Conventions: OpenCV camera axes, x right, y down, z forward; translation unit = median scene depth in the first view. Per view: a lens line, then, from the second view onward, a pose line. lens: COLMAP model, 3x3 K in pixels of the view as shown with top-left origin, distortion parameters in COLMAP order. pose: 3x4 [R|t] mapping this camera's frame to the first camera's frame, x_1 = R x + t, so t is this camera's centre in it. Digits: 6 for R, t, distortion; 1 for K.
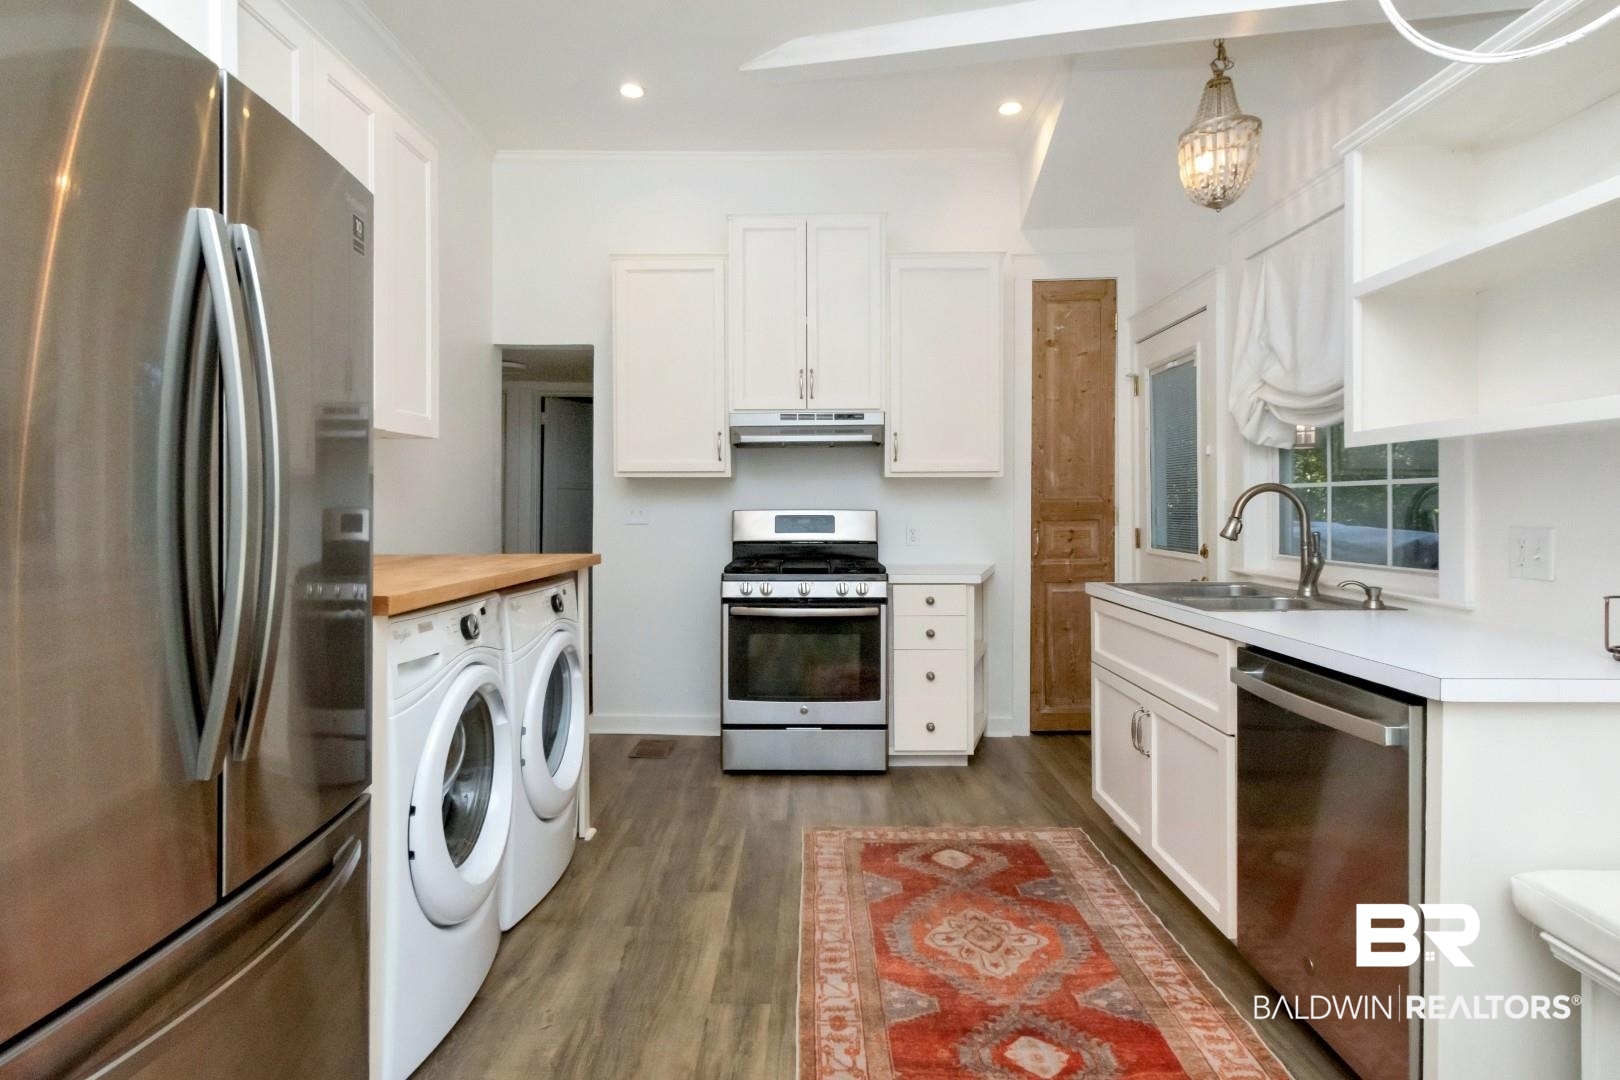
lens RADIAL K [[851.3, 0, 791.6], [0, 851.3, 511.1], [0, 0, 1]] dist [0.006346, -0.001546]
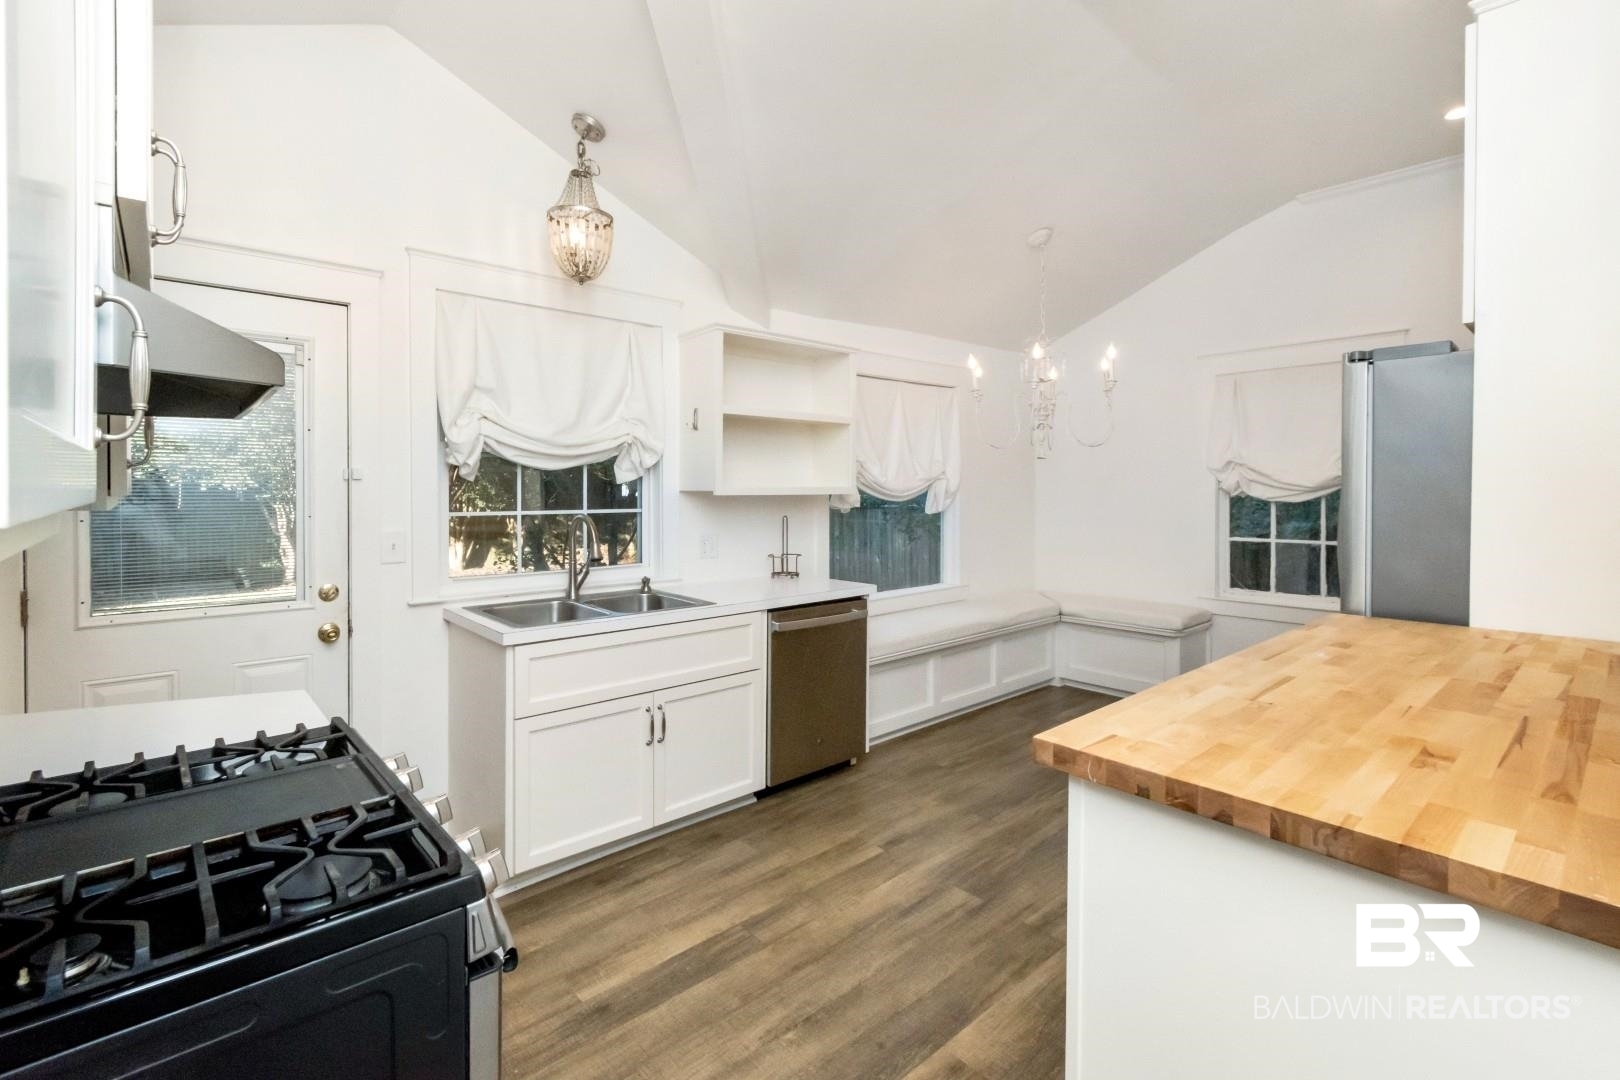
lens RADIAL K [[726.4, 0, 780.8], [0, 726.4, 496.6], [0, 0, 1]] dist [0.002508, -0.000027]
pose [[-0.666423, -0.011882, 0.745479, -0.386818], [0.002277, 0.999836, 0.017973, -0.066800], [-0.745570, 0.013675, -0.666287, 1.288414]]
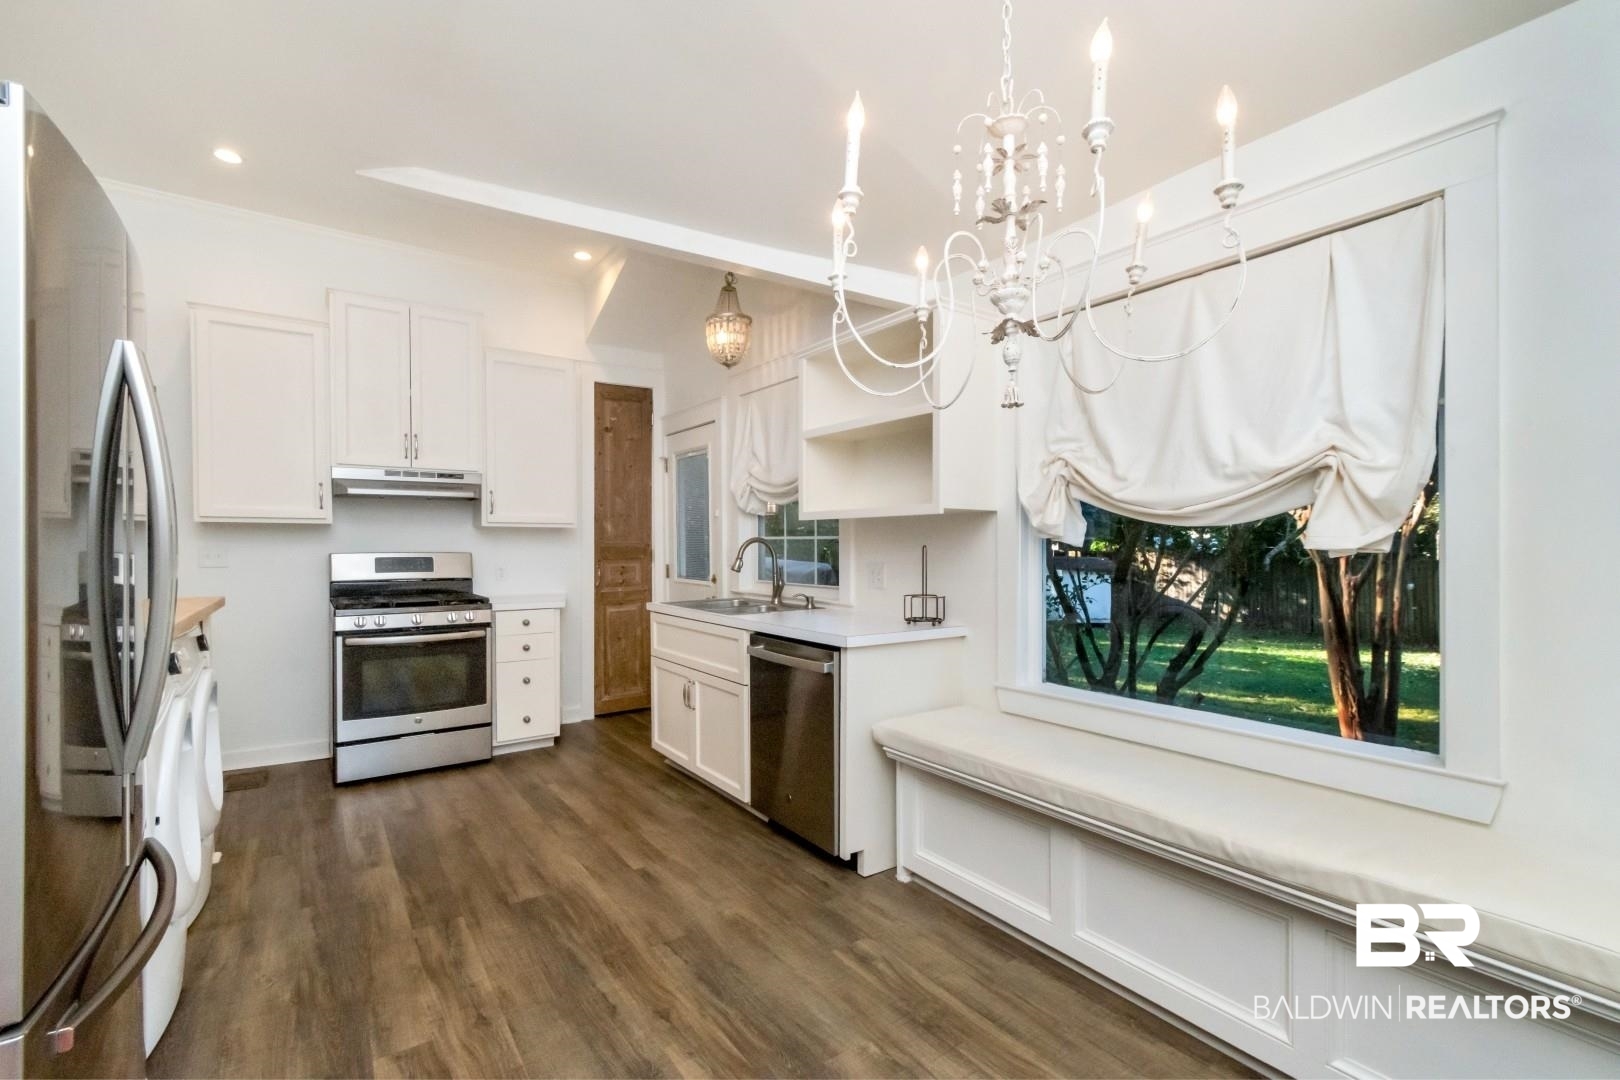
lens RADIAL K [[726.4, 0, 803.7], [0, 726.4, 548.6], [0, 0, 1]] dist [0.002508, -0.000027]
pose [[0.811339, -0.002480, 0.584571, -0.168372], [0.001666, 0.999997, 0.001932, -0.011220], [-0.584574, -0.000594, 0.811340, -0.176498]]
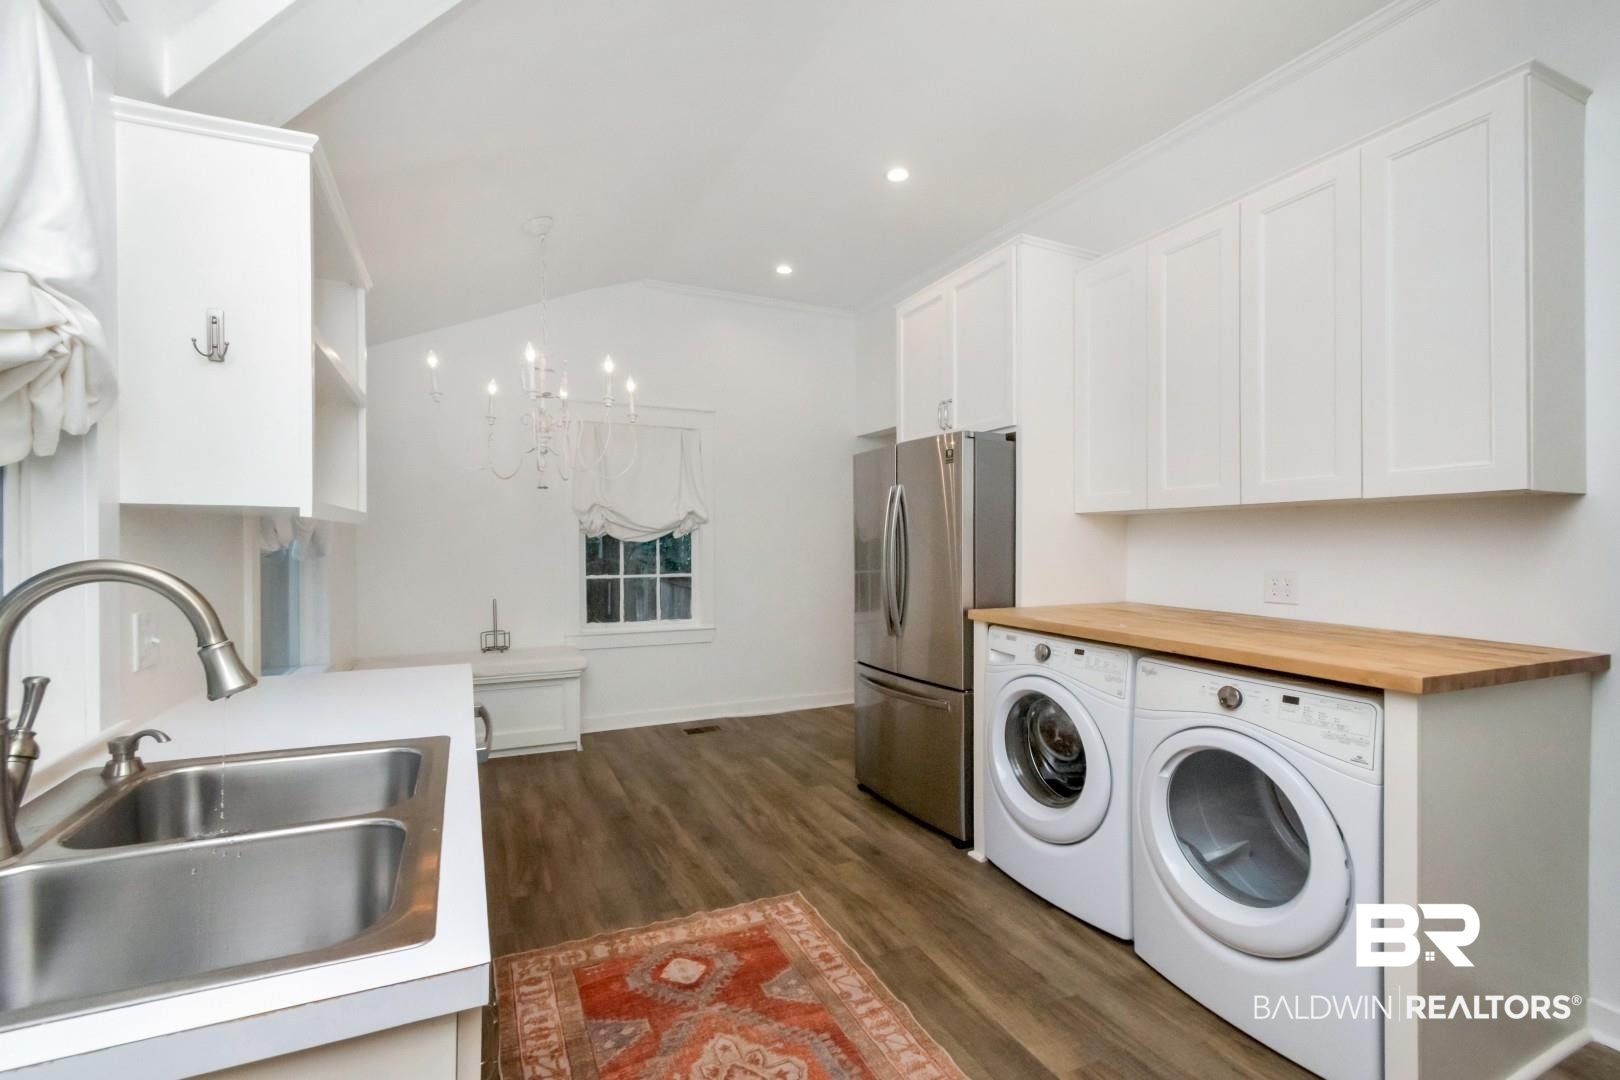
lens RADIAL K [[726.4, 0, 794.5], [0, 726.4, 563.1], [0, 0, 1]] dist [0.002508, -0.000027]
pose [[-0.899871, 0.001679, -0.436153, 0.374284], [-0.013273, 0.999424, 0.031234, -0.038267], [0.435954, 0.033896, -0.899330, 1.243315]]
